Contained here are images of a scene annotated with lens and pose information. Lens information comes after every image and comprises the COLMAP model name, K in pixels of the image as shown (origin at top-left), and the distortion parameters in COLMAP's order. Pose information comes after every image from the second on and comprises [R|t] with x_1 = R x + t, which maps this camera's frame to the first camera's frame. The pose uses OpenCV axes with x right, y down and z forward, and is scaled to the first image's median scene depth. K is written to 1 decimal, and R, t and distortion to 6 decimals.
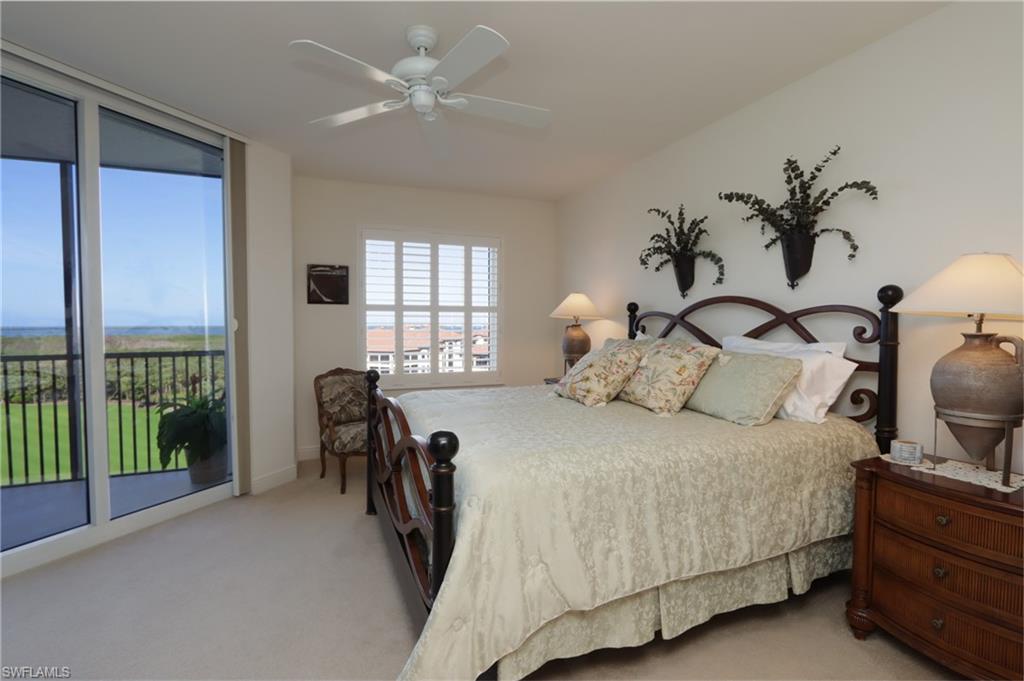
lens RADIAL K [[504.5, 0, 512.9], [0, 504.5, 332.2], [0, 0, 1]] dist [0.002401, -0.012616]
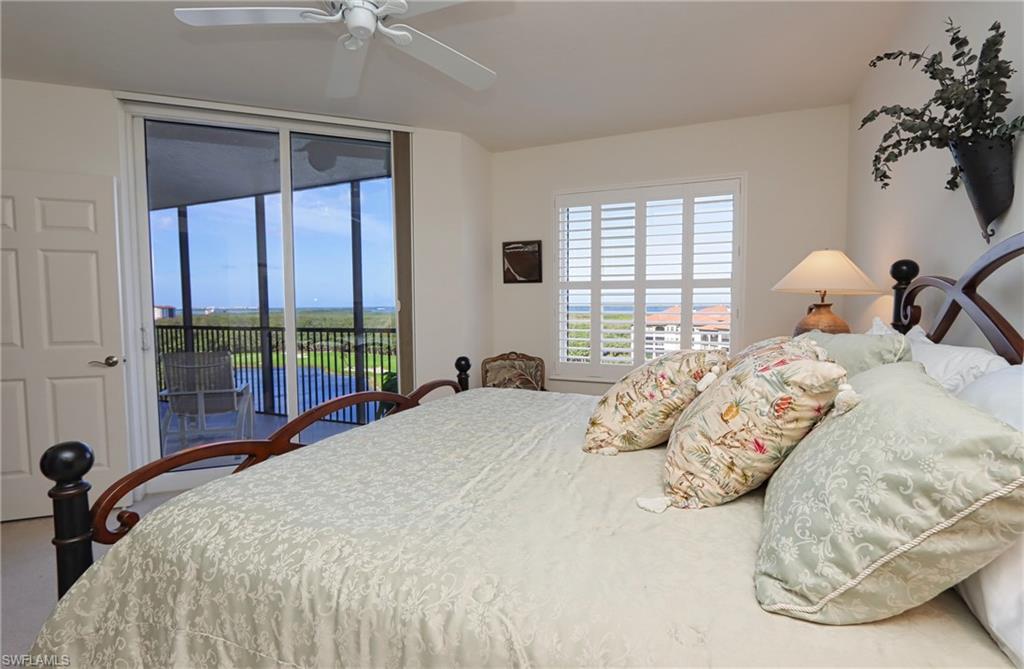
lens RADIAL K [[510.2, 0, 514.9], [0, 510.2, 321.8], [0, 0, 1]] dist [-0.001642, -0.000226]
pose [[0.667263, 0.024664, -0.744414, 0.338932], [-0.010693, 0.999666, 0.023536, -0.005988], [0.744745, -0.007745, 0.667304, 0.363726]]
